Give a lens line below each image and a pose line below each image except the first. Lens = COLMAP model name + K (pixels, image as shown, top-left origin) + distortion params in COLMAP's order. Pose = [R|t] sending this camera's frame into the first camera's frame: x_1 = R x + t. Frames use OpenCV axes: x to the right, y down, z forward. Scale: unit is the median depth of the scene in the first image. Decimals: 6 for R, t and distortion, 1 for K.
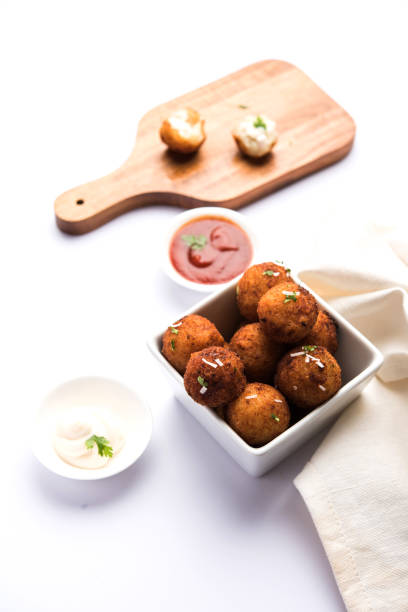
lens RADIAL K [[1102.0, 0, 204.0], [0, 1102.0, 306.0], [0, 0, 1]] dist [-0.015400, 0.116730]
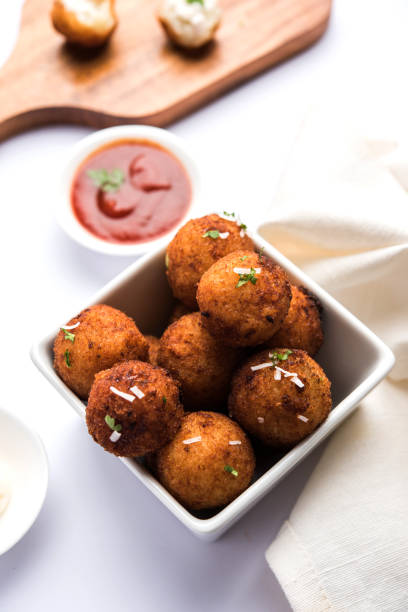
lens RADIAL K [[1102.0, 0, 204.0], [0, 1102.0, 306.0], [0, 0, 1]] dist [-0.015400, 0.116730]
pose [[0.998296, -0.054937, 0.019672, 0.039910], [0.052478, 0.992654, 0.109016, -0.060579], [-0.025517, -0.107798, 0.993845, 0.363717]]
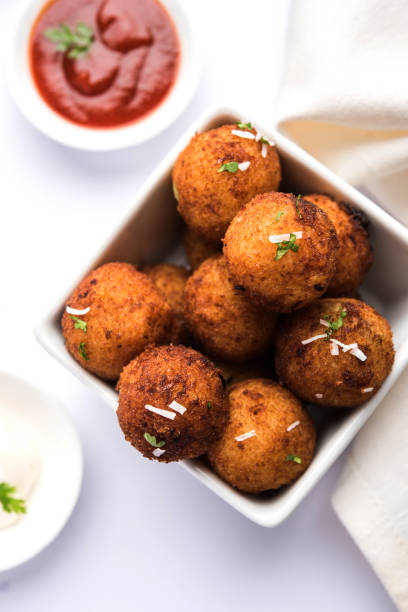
lens RADIAL K [[1102.0, 0, 204.0], [0, 1102.0, 306.0], [0, 0, 1]] dist [-0.015400, 0.116730]
pose [[0.979137, -0.203191, -0.001918, 0.035462], [0.177498, 0.850657, 0.494851, -0.240438], [-0.098917, -0.484867, 0.868976, 0.532217]]
